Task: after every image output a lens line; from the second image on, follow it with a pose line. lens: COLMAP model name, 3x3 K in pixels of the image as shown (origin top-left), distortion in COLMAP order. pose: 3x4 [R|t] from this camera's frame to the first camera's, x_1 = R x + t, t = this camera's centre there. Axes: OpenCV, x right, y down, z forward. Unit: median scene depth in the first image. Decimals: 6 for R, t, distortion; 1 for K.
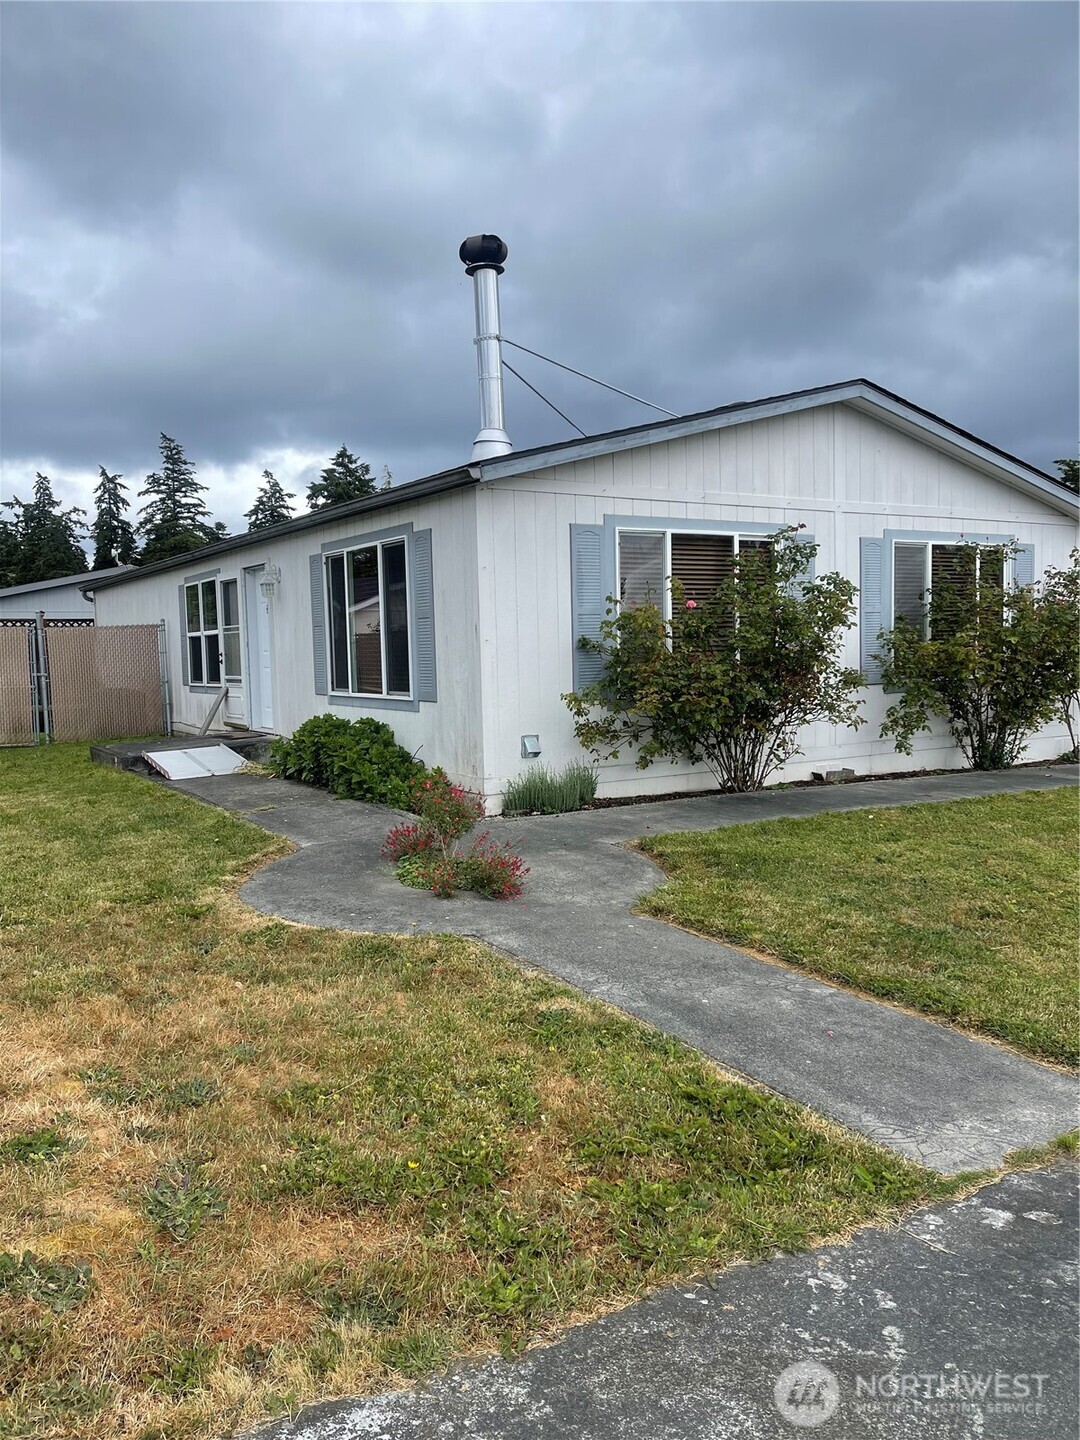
lens RADIAL K [[1087.6, 0, 537.7], [0, 1087.6, 716.5], [0, 0, 1]] dist [0.062215, -0.071817]
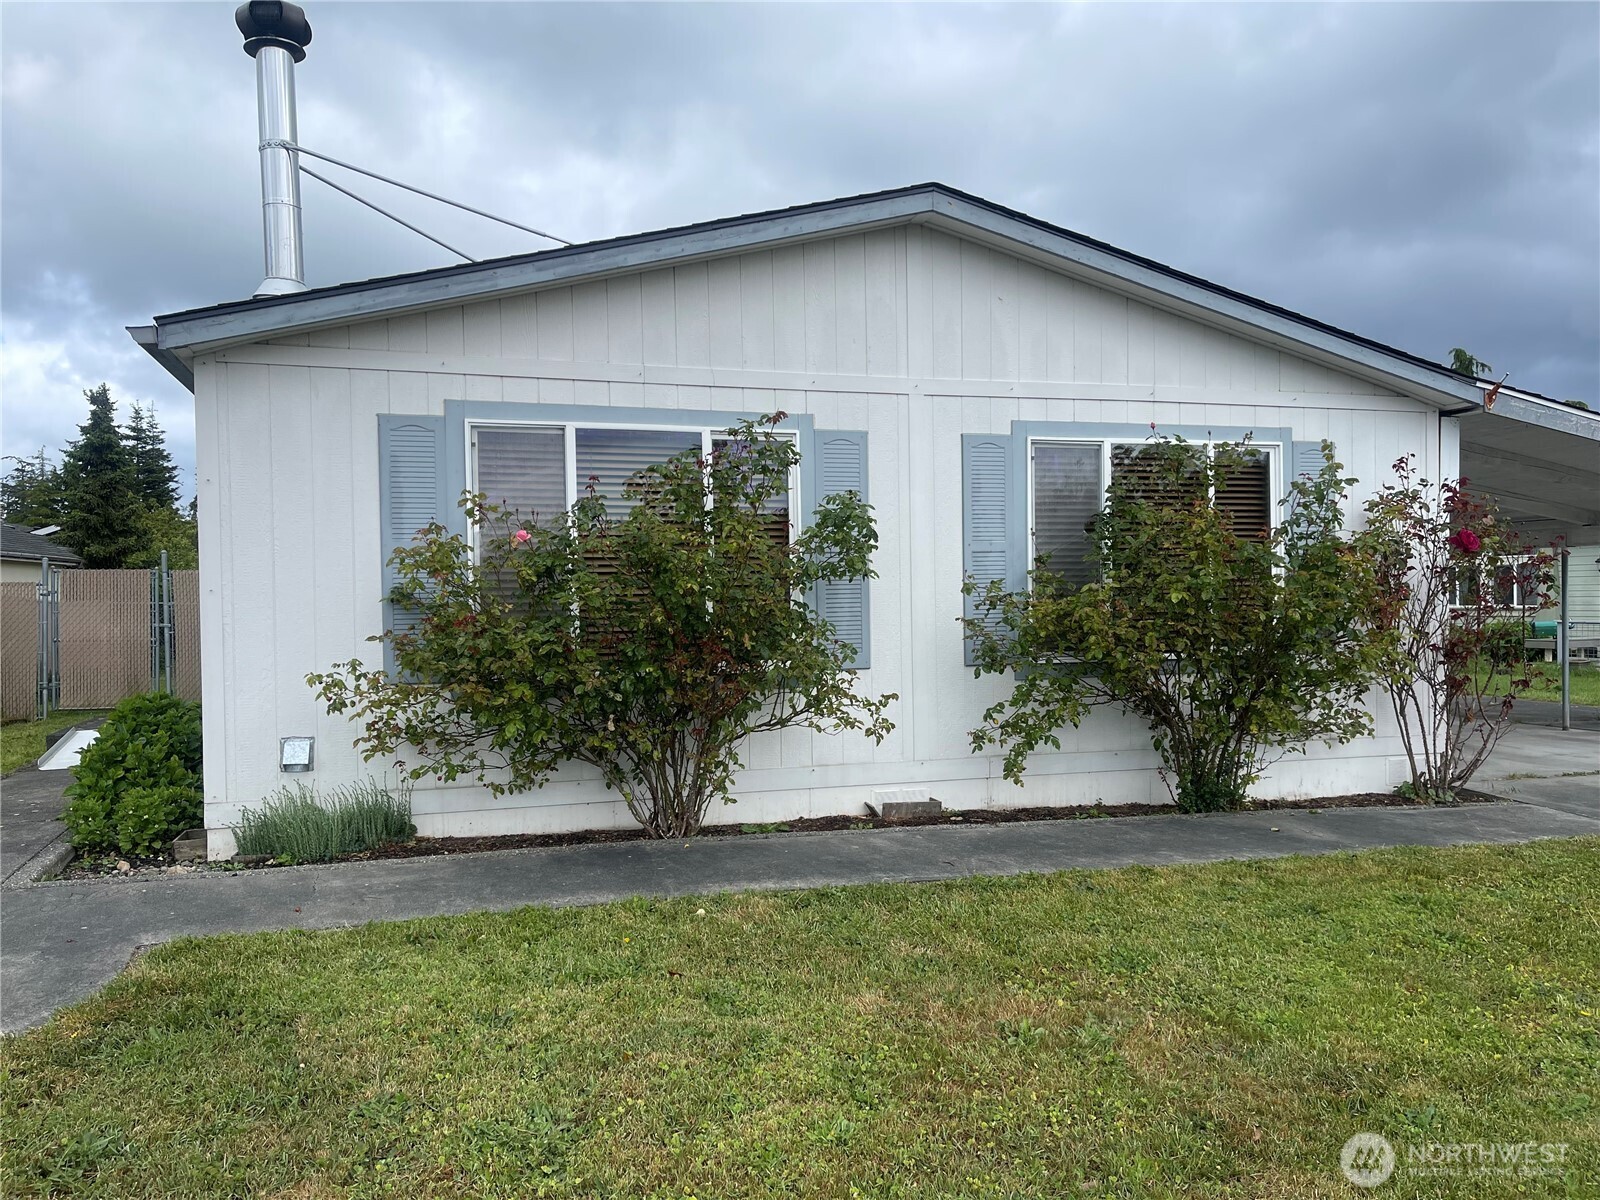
lens RADIAL K [[1208.4, 0, 796.5], [0, 1208.4, 606.0], [0, 0, 1]] dist [0.062215, -0.071817]
pose [[0.967575, 0.011535, -0.252321, 0.389970], [-0.024903, 0.998446, -0.049854, -0.026989], [0.251354, 0.054521, 0.966358, 0.308850]]
